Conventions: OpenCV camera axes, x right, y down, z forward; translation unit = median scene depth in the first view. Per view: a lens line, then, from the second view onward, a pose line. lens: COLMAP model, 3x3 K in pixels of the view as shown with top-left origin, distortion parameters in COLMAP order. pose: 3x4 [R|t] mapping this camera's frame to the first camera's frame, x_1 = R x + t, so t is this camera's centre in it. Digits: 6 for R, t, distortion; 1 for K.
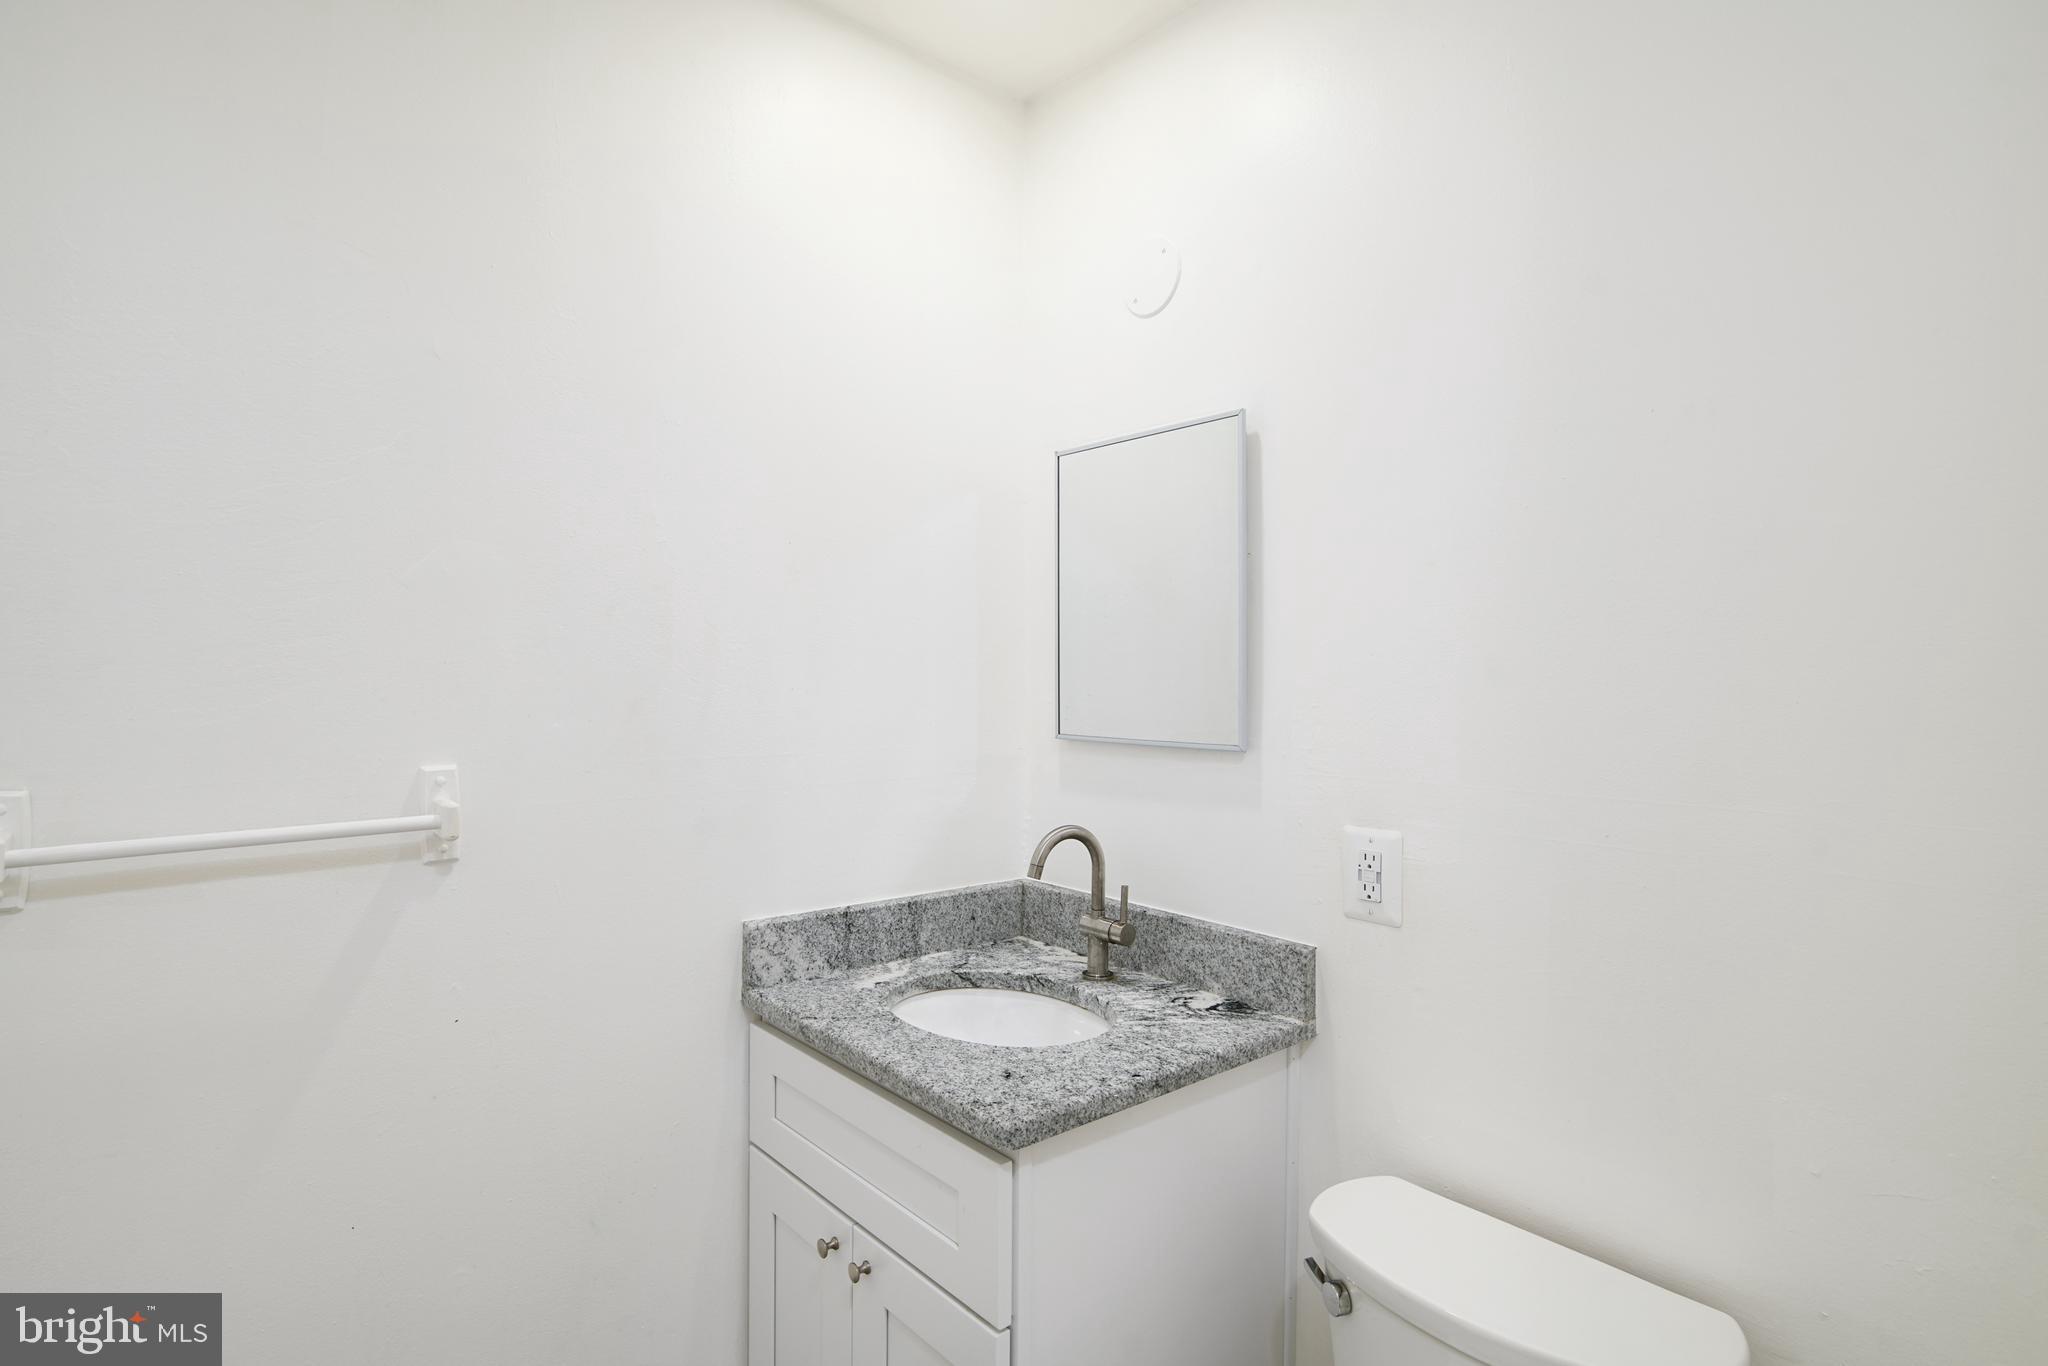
lens RADIAL K [[1020.2, 0, 1014.8], [0, 1020.2, 666.3], [0, 0, 1]] dist [0.000549, -0.001331]
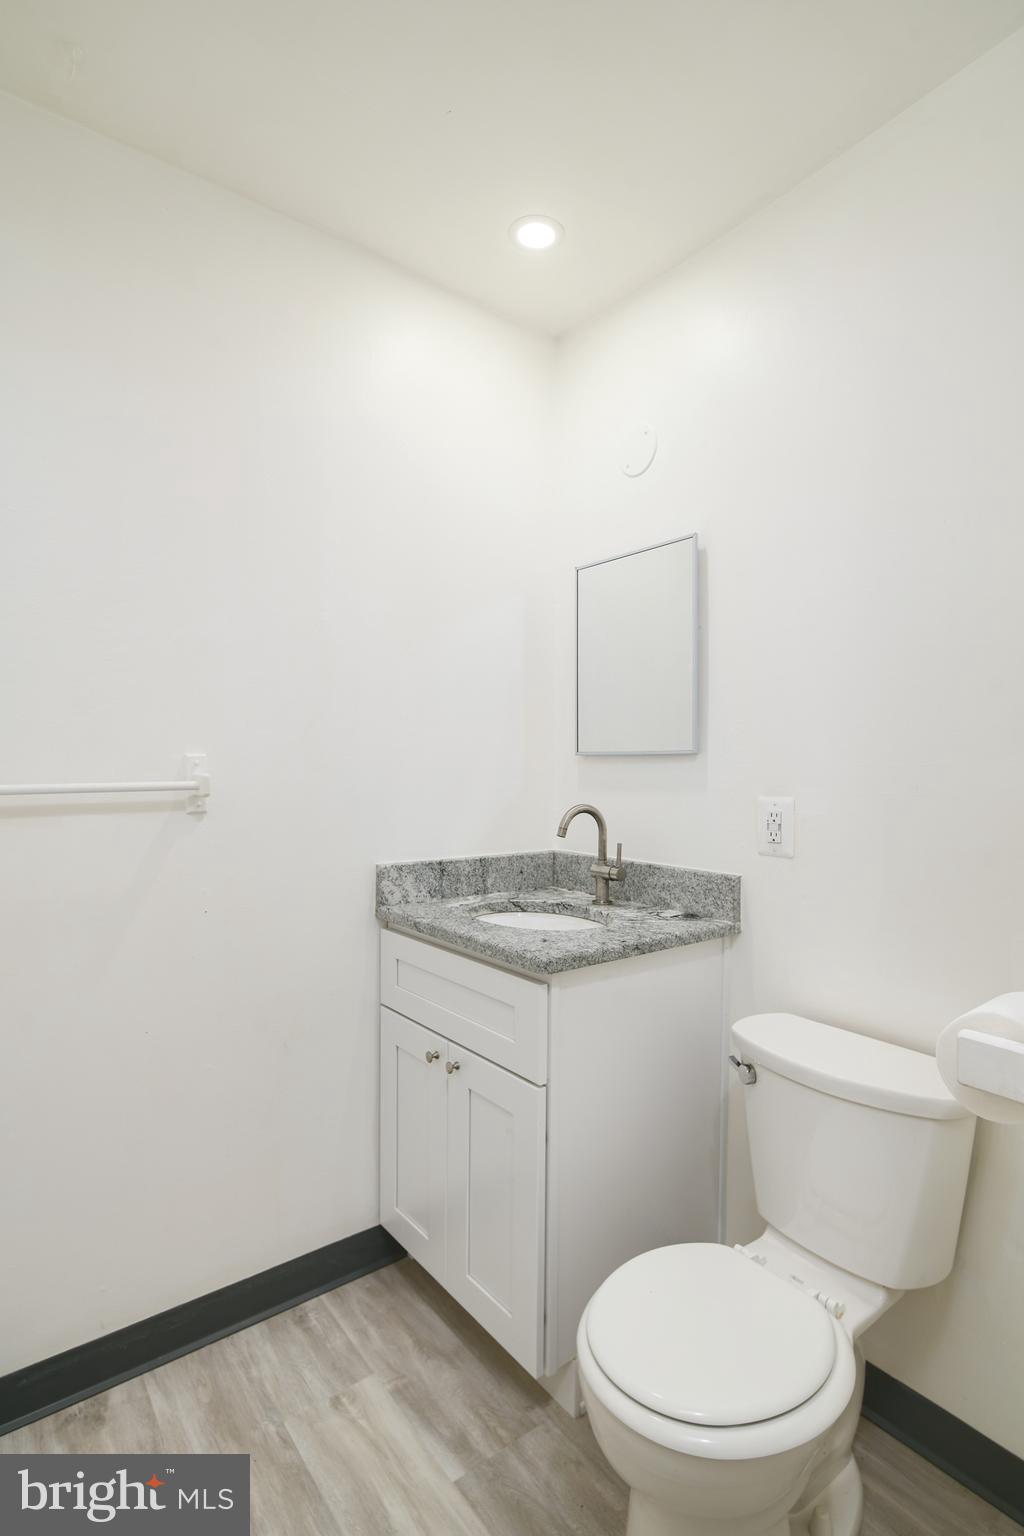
lens RADIAL K [[765.2, 0, 520.4], [0, 765.2, 778.1], [0, 0, 1]] dist [0.000549, -0.001331]
pose [[0.999387, 0.001310, -0.034981, -0.002792], [-0.000897, 0.999930, 0.011830, 0.112111], [0.034994, -0.011791, 0.999318, -0.187785]]
